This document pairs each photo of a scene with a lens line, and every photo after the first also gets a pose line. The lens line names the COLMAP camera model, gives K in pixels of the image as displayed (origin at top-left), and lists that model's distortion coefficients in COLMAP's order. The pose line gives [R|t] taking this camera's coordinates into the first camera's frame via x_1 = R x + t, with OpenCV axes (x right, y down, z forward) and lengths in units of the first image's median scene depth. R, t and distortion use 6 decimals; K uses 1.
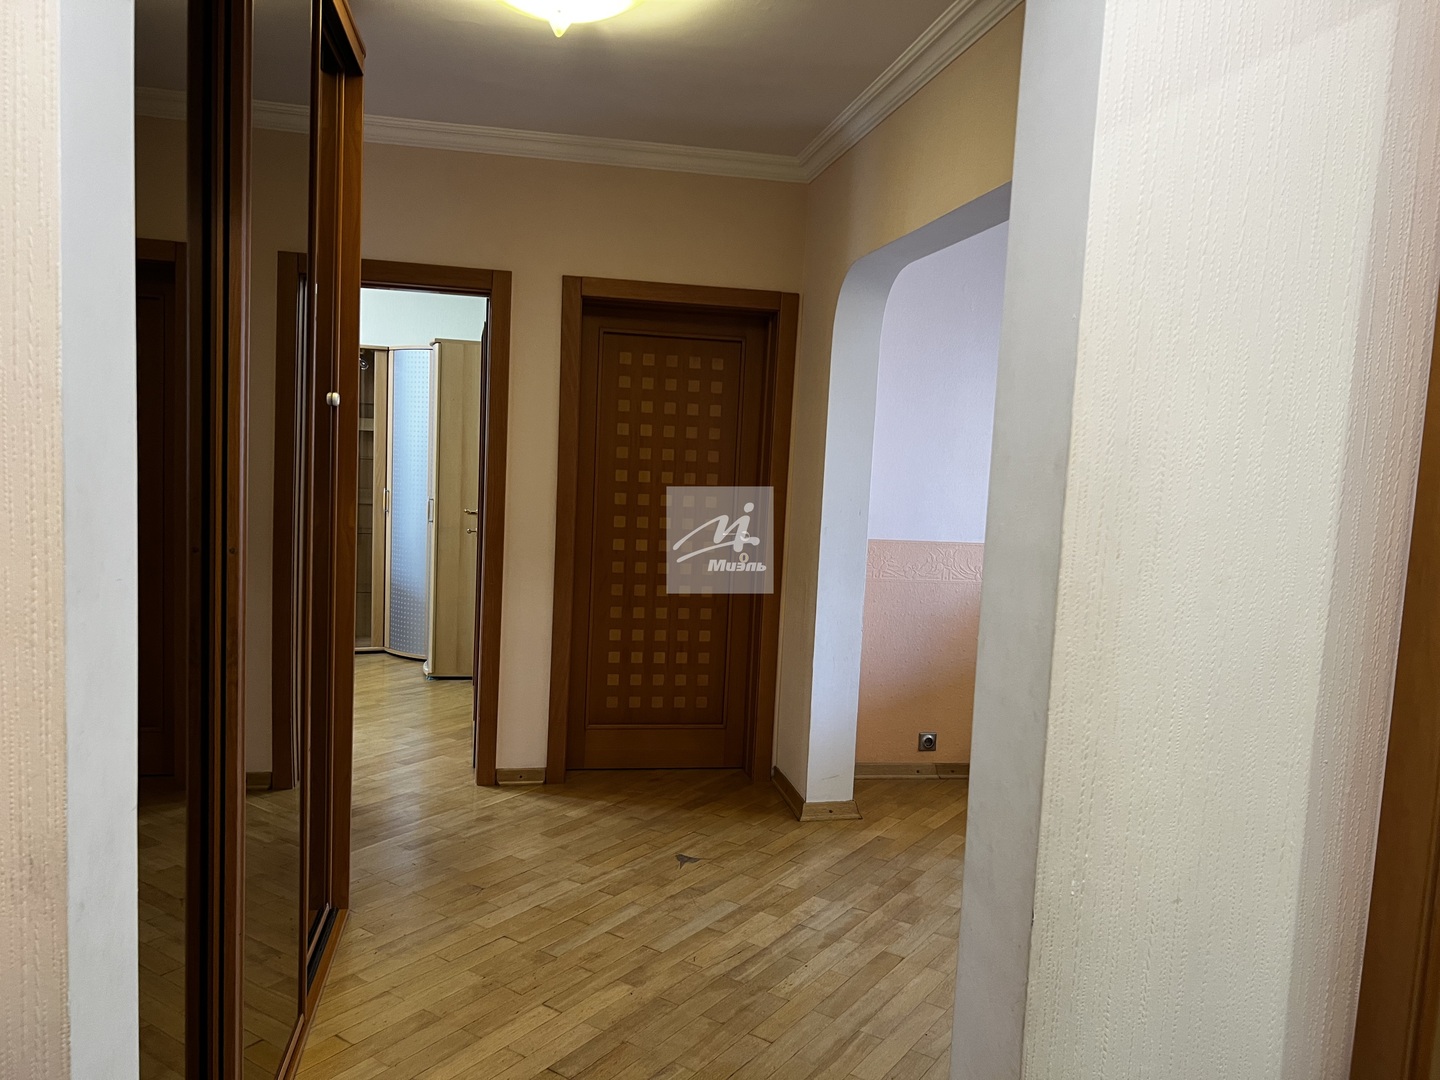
lens RADIAL K [[1078.1, 0, 719.8], [0, 1078.1, 544.8], [0, 0, 1]] dist [0.052222, -0.059142]
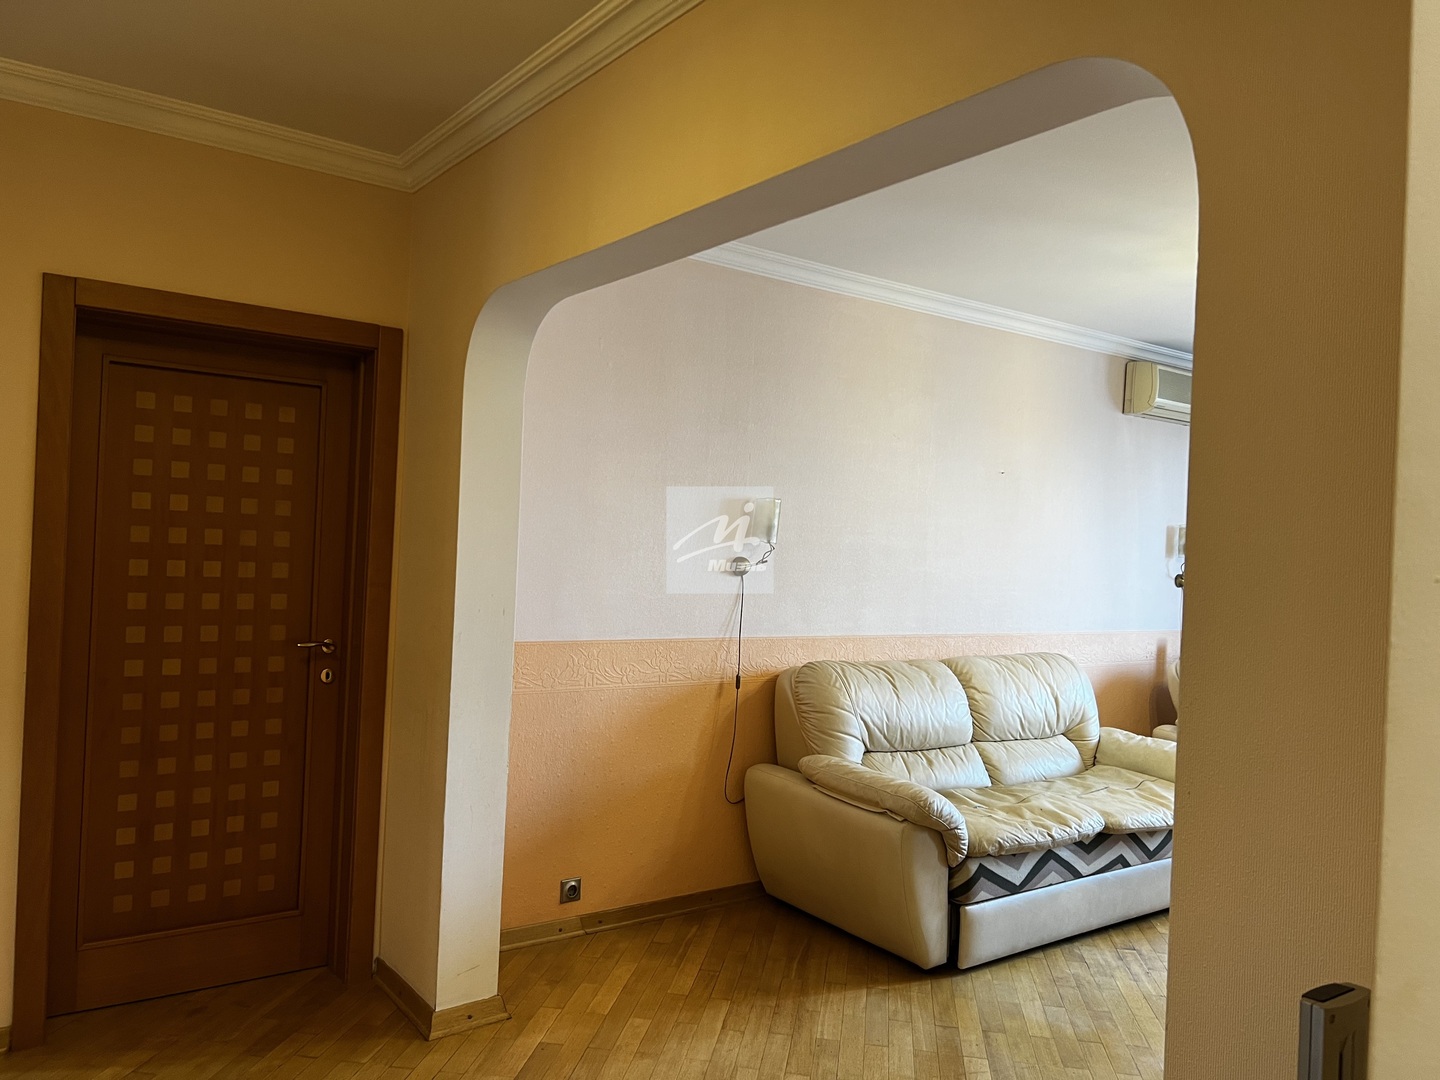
lens RADIAL K [[1078.1, 0, 728.0], [0, 1078.1, 539.6], [0, 0, 1]] dist [0.052222, -0.059142]
pose [[0.899219, -0.006235, 0.437454, -0.056775], [0.039922, 0.996896, -0.067854, -0.019693], [-0.435673, 0.078480, 0.896677, 0.209302]]
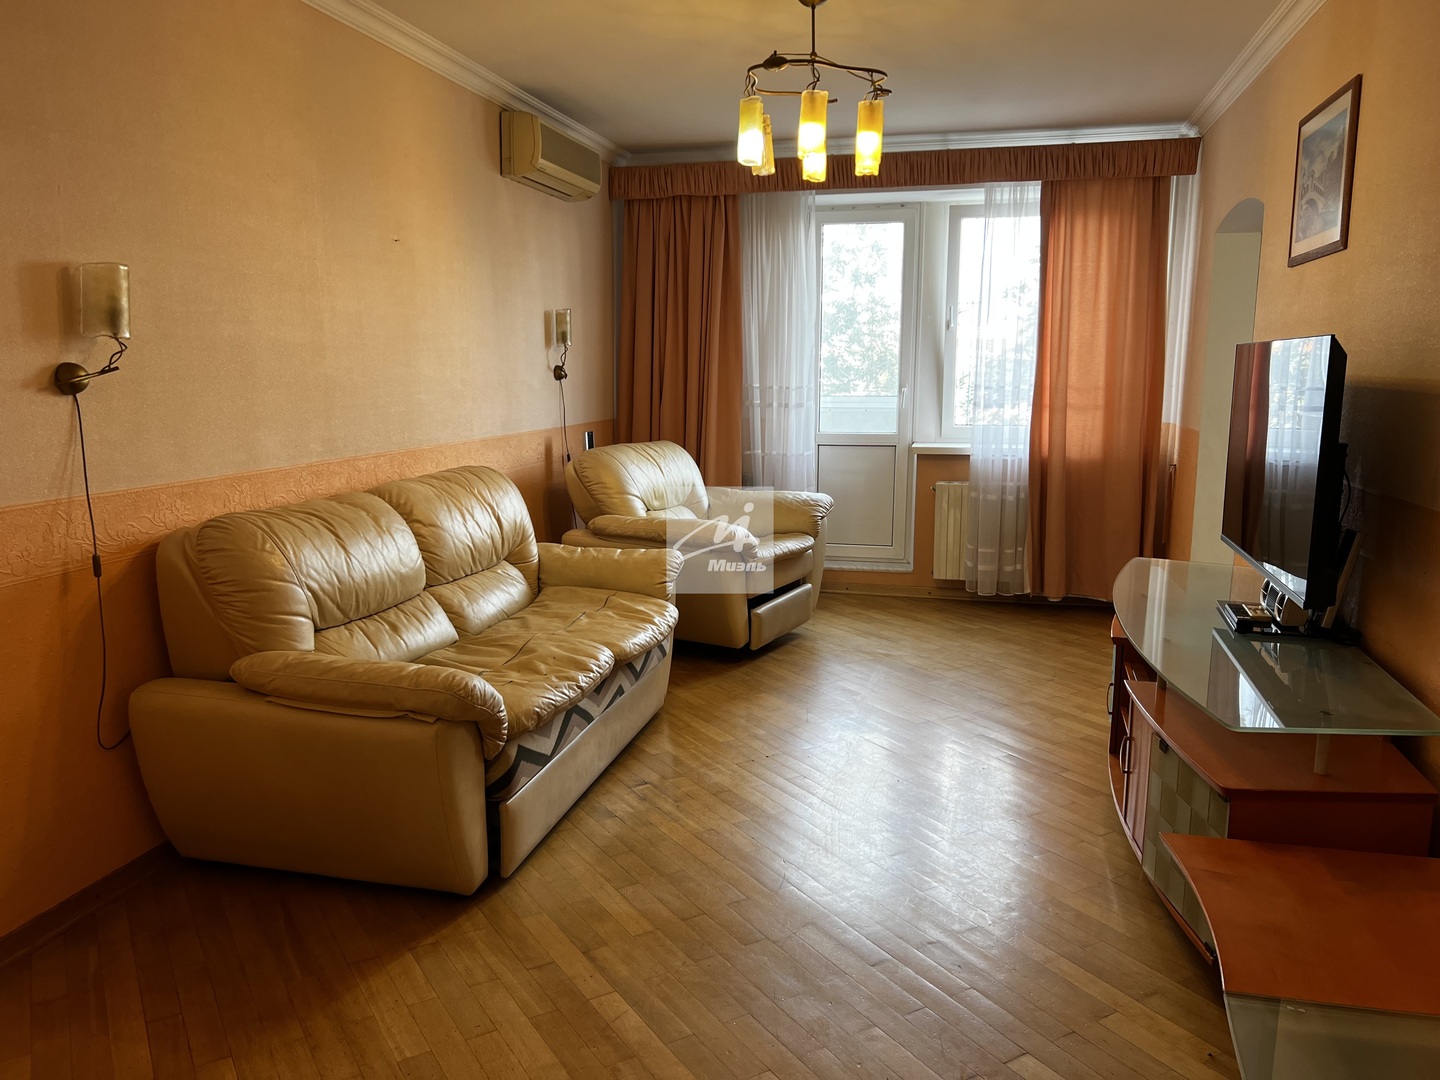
lens RADIAL K [[1078.1, 0, 716.2], [0, 1078.1, 547.2], [0, 0, 1]] dist [0.052222, -0.059142]
pose [[0.414006, -0.201148, 0.887772, -0.027341], [0.105228, 0.979317, 0.172818, -0.035473], [-0.904171, 0.021871, 0.426609, 0.477283]]
